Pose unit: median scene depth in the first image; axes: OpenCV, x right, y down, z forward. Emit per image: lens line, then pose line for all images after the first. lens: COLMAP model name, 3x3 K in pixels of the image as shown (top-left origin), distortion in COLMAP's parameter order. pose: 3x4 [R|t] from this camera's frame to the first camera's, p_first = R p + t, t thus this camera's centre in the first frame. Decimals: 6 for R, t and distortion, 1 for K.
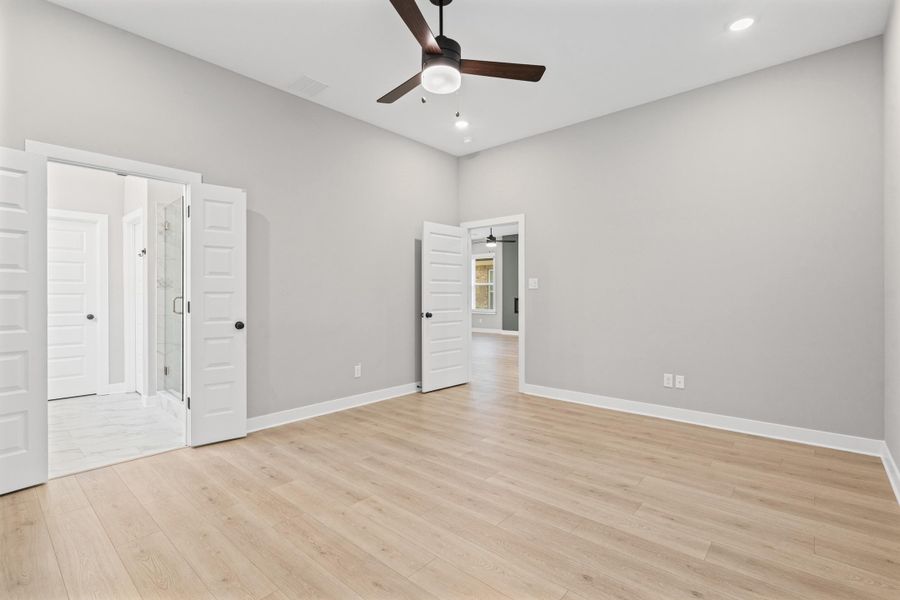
lens RADIAL K [[419.8, 0, 450.0], [0, 419.8, 300.0], [0, 0, 1]] dist [-0.002442, -0.000186]
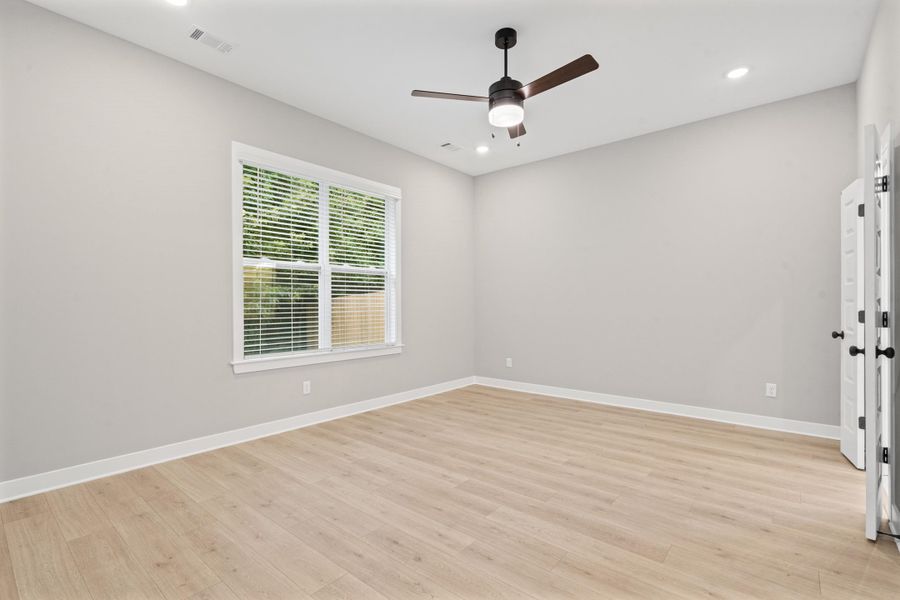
lens RADIAL K [[419.8, 0, 450.0], [0, 419.8, 300.0], [0, 0, 1]] dist [-0.002442, -0.000186]
pose [[-0.999666, 0.004125, -0.025494, 0.157417], [0.004117, 0.999991, 0.000363, -0.022633], [0.025495, 0.000258, -0.999675, 2.040834]]
